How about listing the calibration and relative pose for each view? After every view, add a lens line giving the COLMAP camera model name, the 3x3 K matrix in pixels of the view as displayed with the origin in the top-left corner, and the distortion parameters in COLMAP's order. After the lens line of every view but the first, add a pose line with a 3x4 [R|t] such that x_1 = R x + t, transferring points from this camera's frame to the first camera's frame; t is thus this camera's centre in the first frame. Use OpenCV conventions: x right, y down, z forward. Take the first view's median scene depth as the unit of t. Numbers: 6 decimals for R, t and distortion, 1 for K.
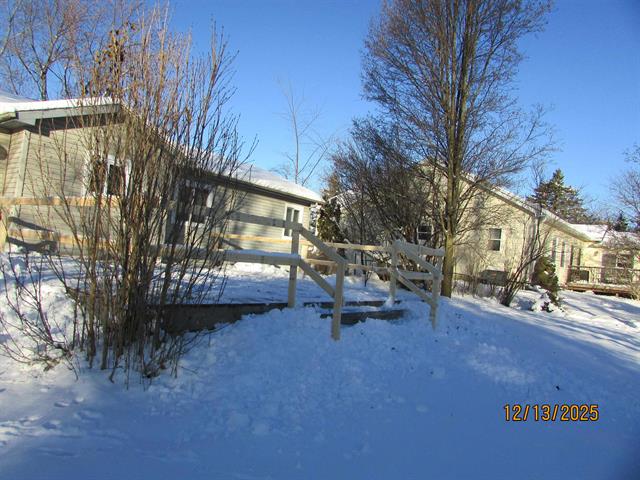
lens RADIAL K [[458.9, 0, 310.3], [0, 458.9, 238.9], [0, 0, 1]] dist [-0.040393, 0.027487]
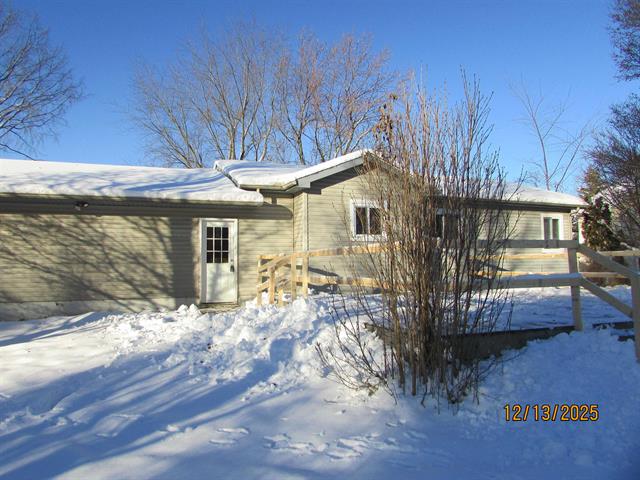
lens RADIAL K [[458.9, 0, 310.3], [0, 458.9, 238.9], [0, 0, 1]] dist [-0.040393, 0.027487]
pose [[0.862255, -0.136989, -0.487596, -0.043743], [0.114660, 0.990530, -0.075525, -0.033850], [0.493324, 0.009214, 0.869797, -0.097574]]
